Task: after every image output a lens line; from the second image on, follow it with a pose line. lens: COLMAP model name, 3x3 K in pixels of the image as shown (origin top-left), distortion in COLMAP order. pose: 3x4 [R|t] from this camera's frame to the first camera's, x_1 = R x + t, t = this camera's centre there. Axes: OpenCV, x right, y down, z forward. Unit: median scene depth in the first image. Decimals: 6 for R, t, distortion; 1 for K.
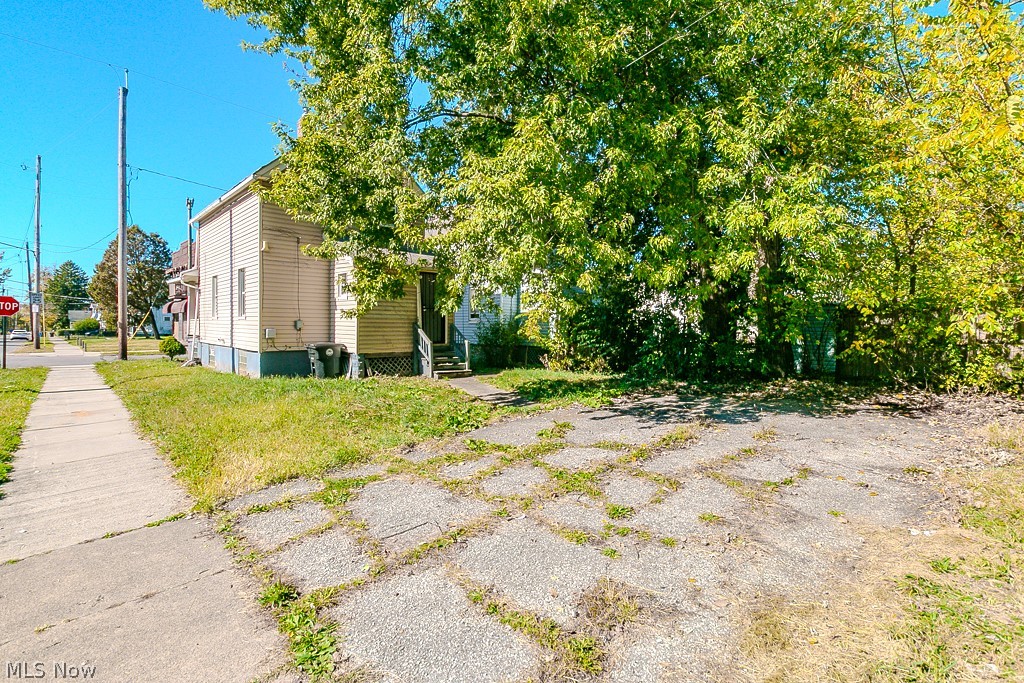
lens RADIAL K [[501.5, 0, 512.0], [0, 501.5, 341.5], [0, 0, 1]] dist [-0.002004, 0.000819]
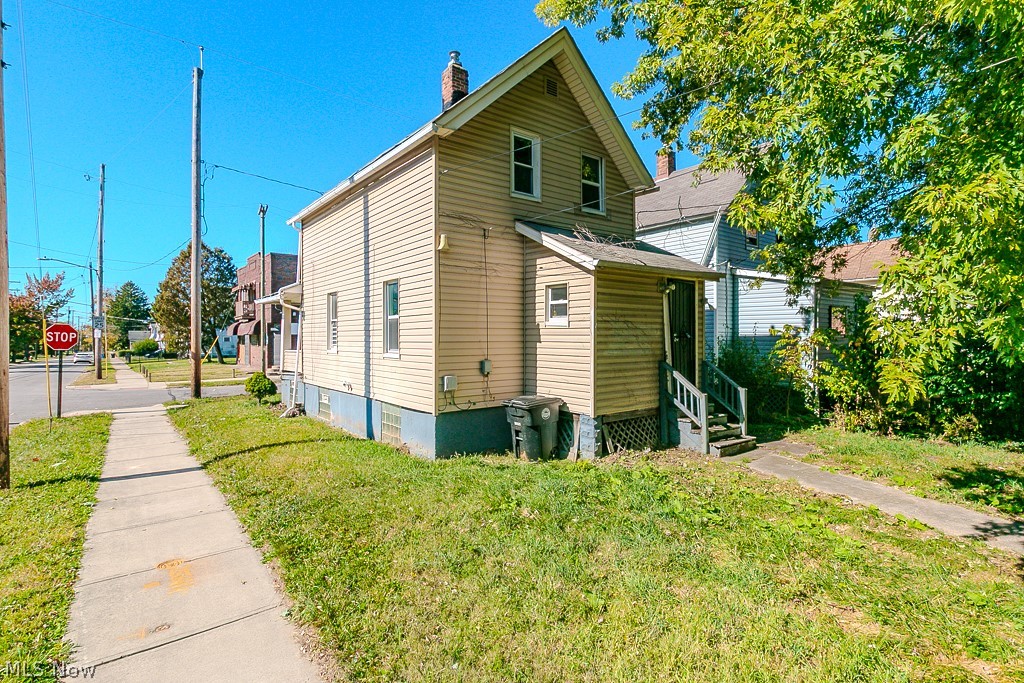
lens RADIAL K [[518.8, 0, 510.3], [0, 518.8, 342.3], [0, 0, 1]] dist [0.001833, -0.000854]
pose [[0.995970, -0.012565, -0.088800, -0.249404], [0.010346, 0.999624, -0.025406, -0.035282], [0.089086, 0.024384, 0.995725, 0.263648]]
